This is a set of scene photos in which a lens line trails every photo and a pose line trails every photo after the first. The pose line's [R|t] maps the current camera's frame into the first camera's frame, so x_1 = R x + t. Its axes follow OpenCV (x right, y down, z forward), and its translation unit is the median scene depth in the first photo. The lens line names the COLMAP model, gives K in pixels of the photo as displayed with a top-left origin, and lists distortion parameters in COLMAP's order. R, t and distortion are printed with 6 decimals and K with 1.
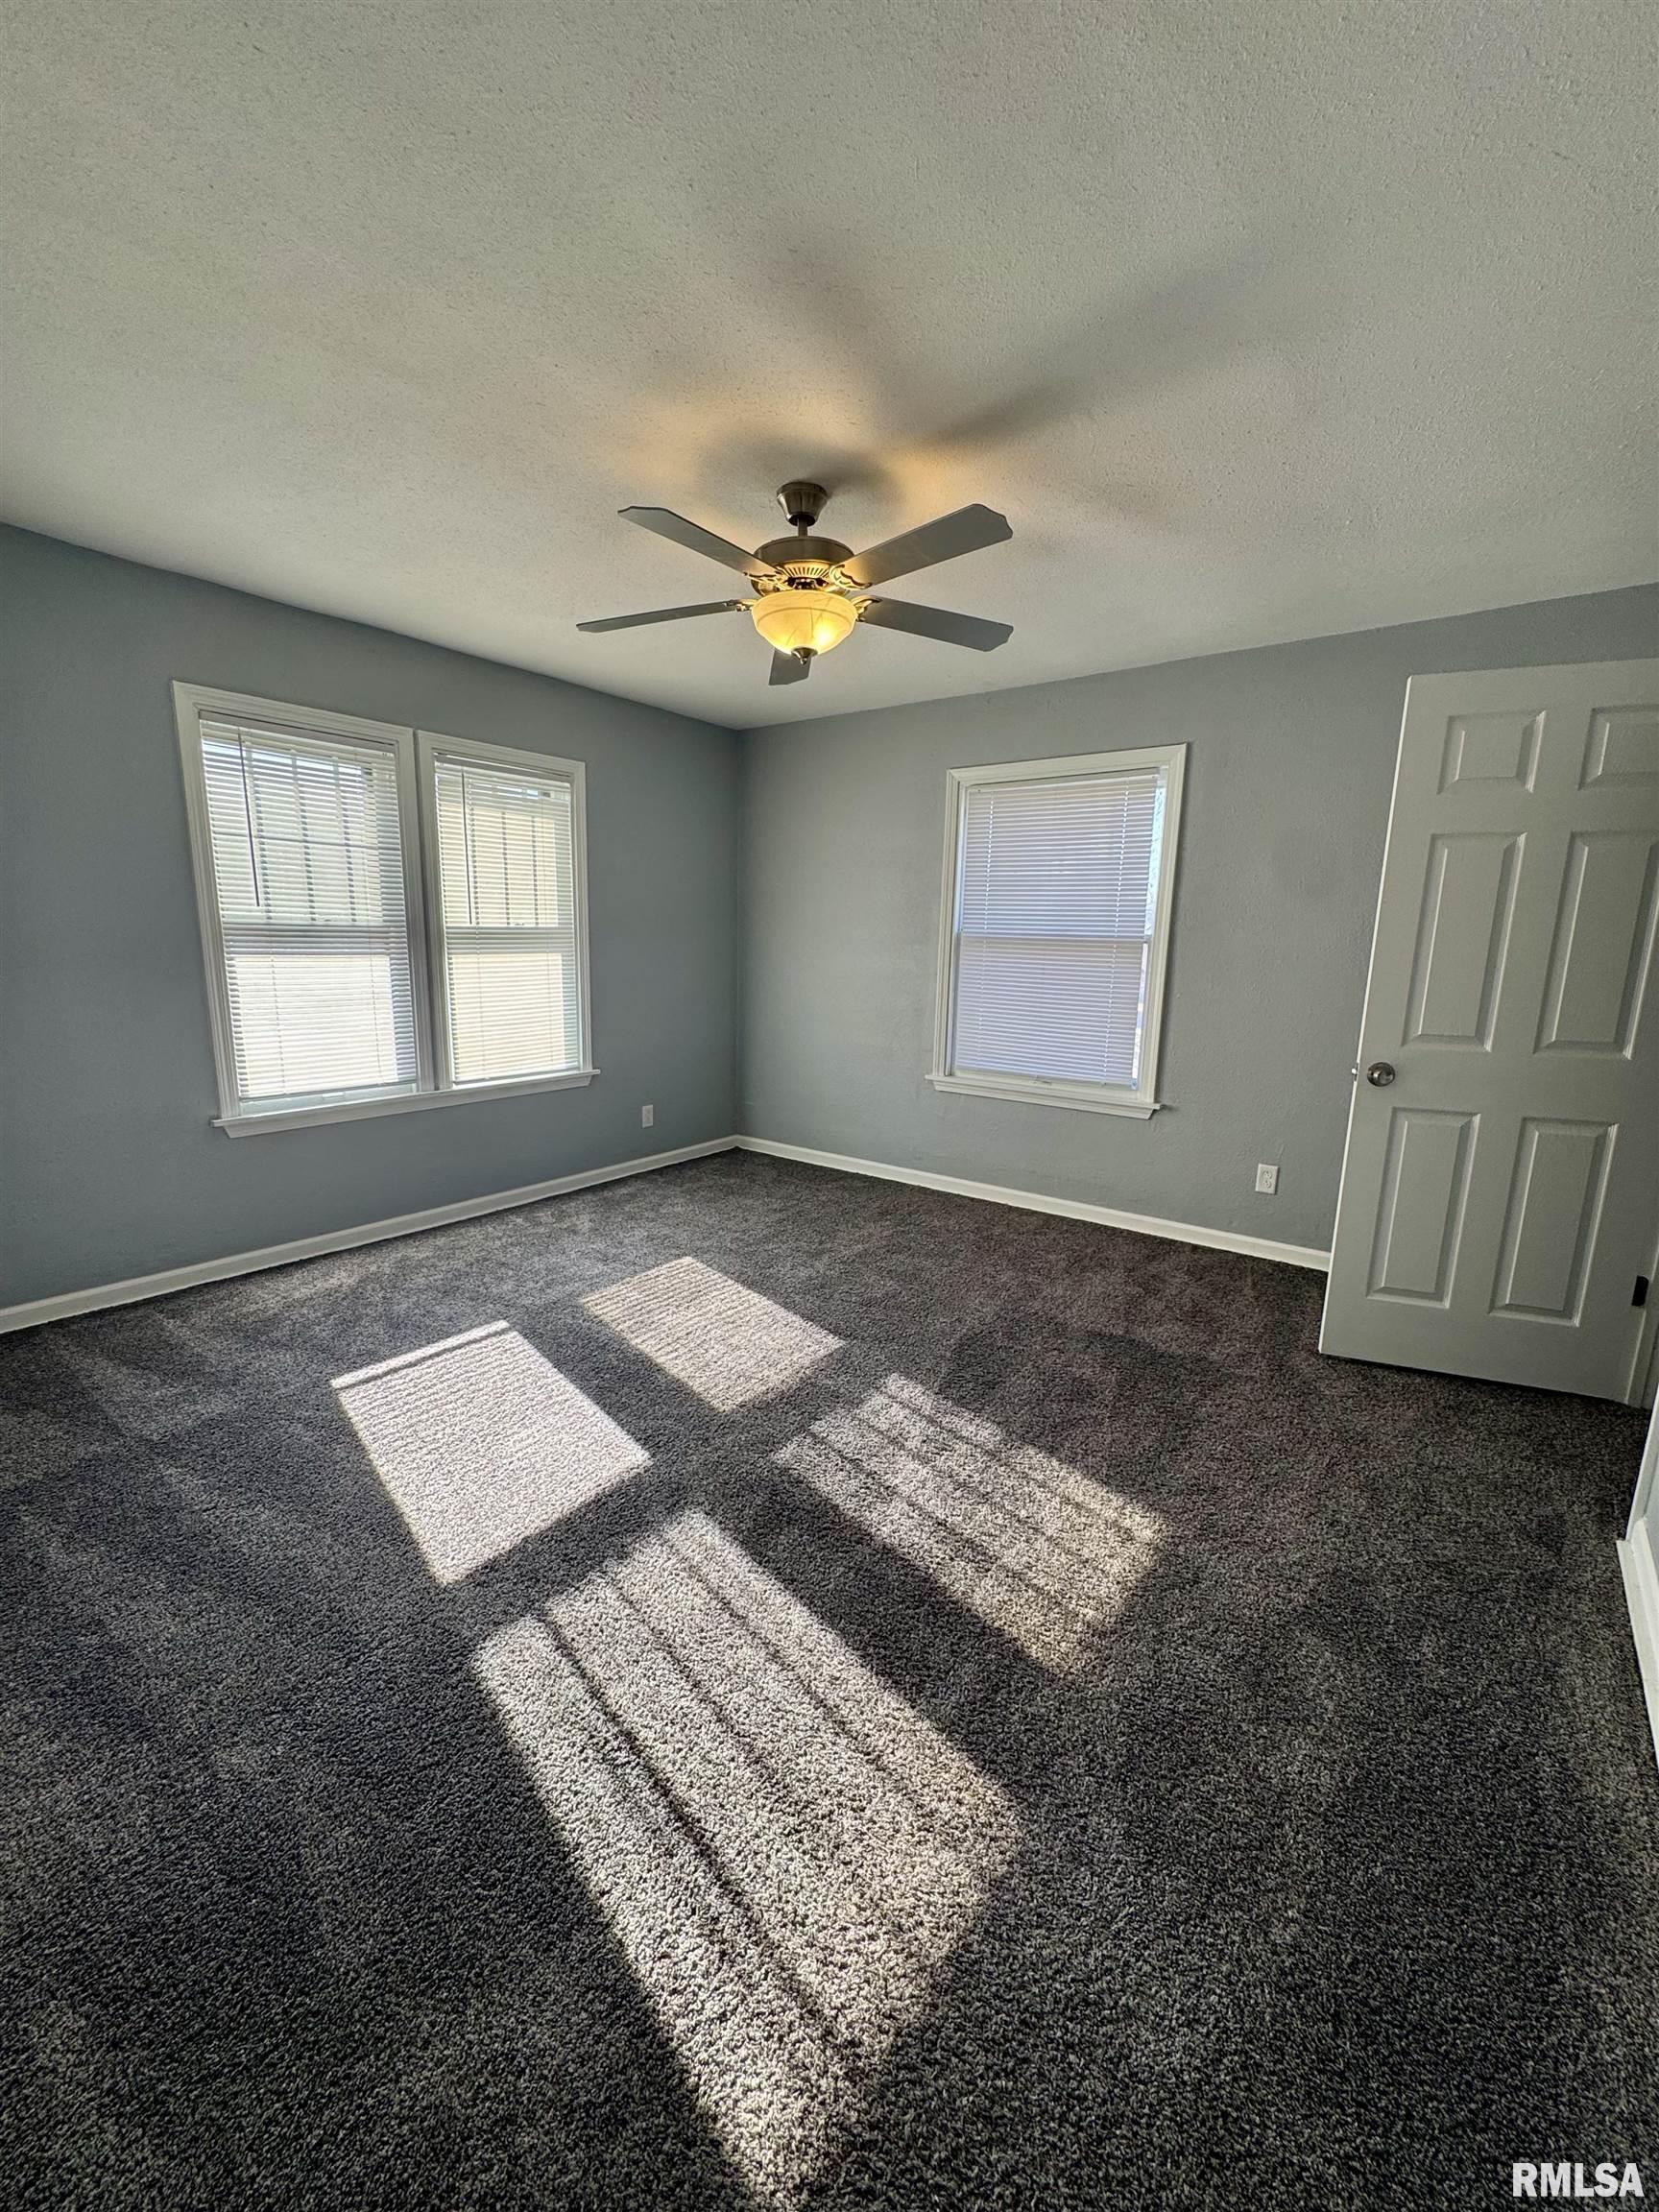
lens RADIAL K [[877.5, 0, 810.3], [0, 877.5, 1105.0], [0, 0, 1]] dist [-0.000112, 0.000038]
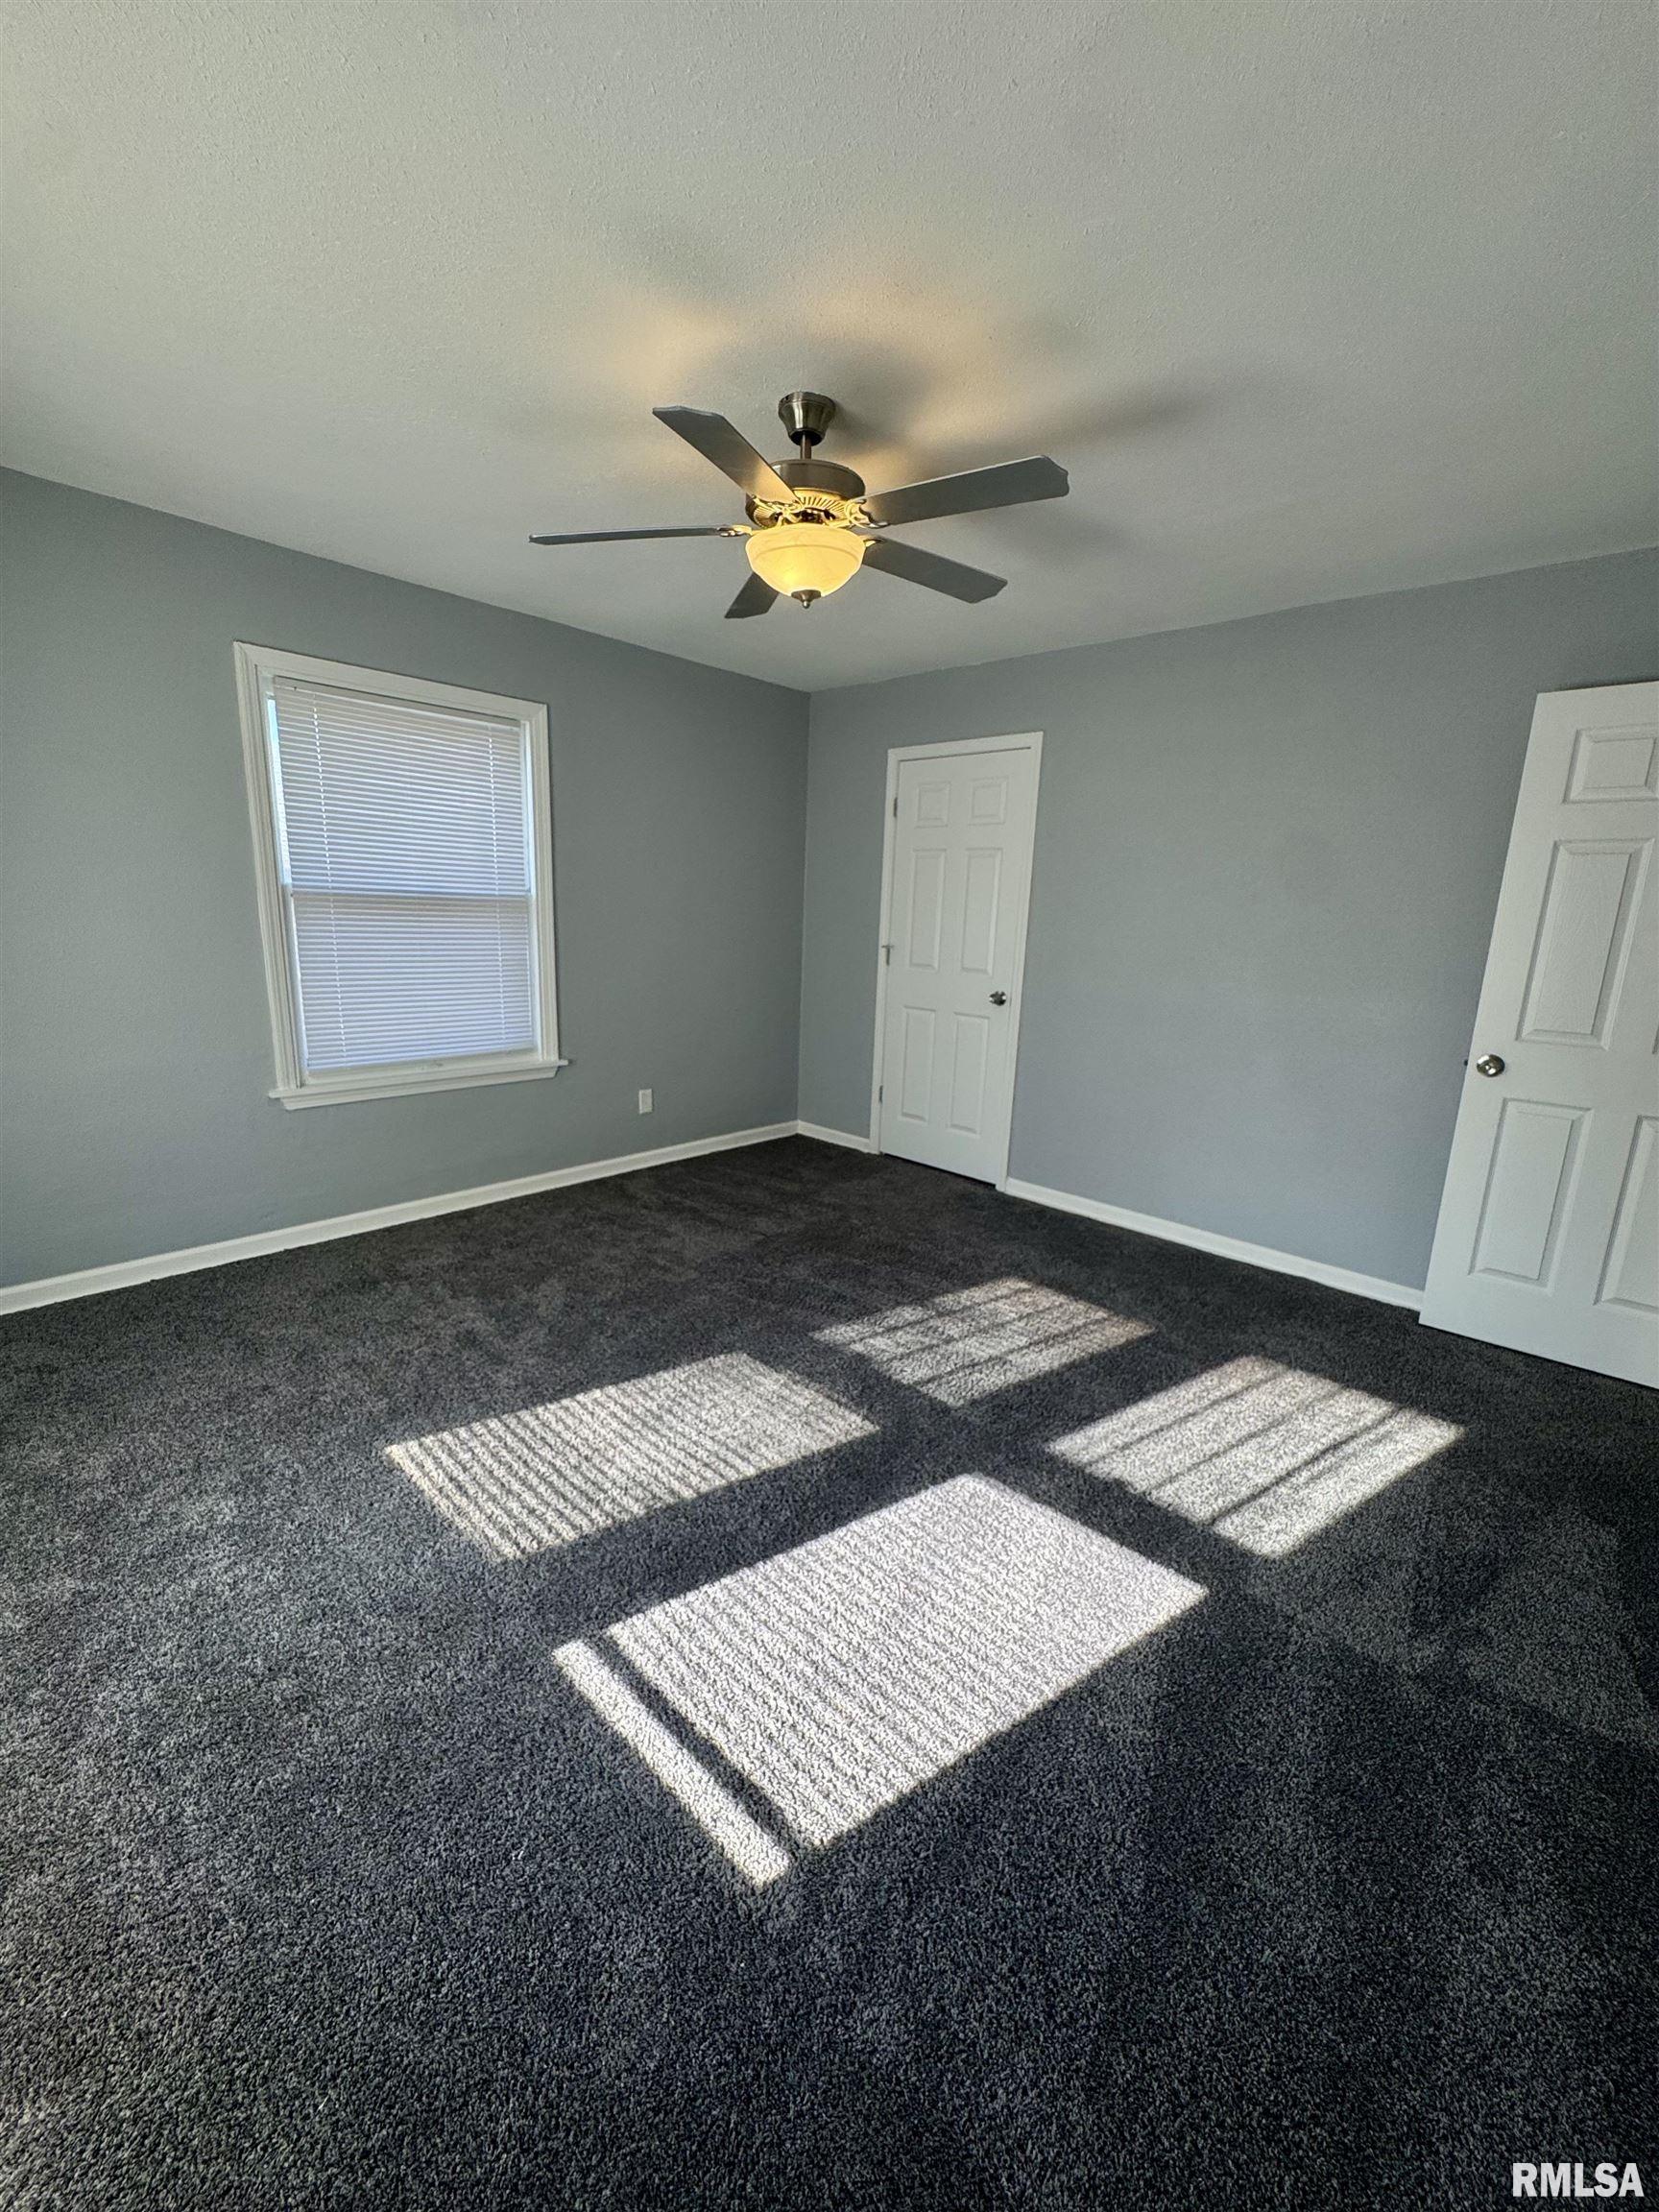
lens RADIAL K [[902.4, 0, 829.5], [0, 902.4, 1106.0], [0, 0, 1]] dist [-0.000387, -0.000073]
pose [[0.094082, -0.231366, 0.968307, -0.802743], [0.159034, 0.963624, 0.214795, -0.166041], [-0.982780, 0.133785, 0.127455, 0.738382]]
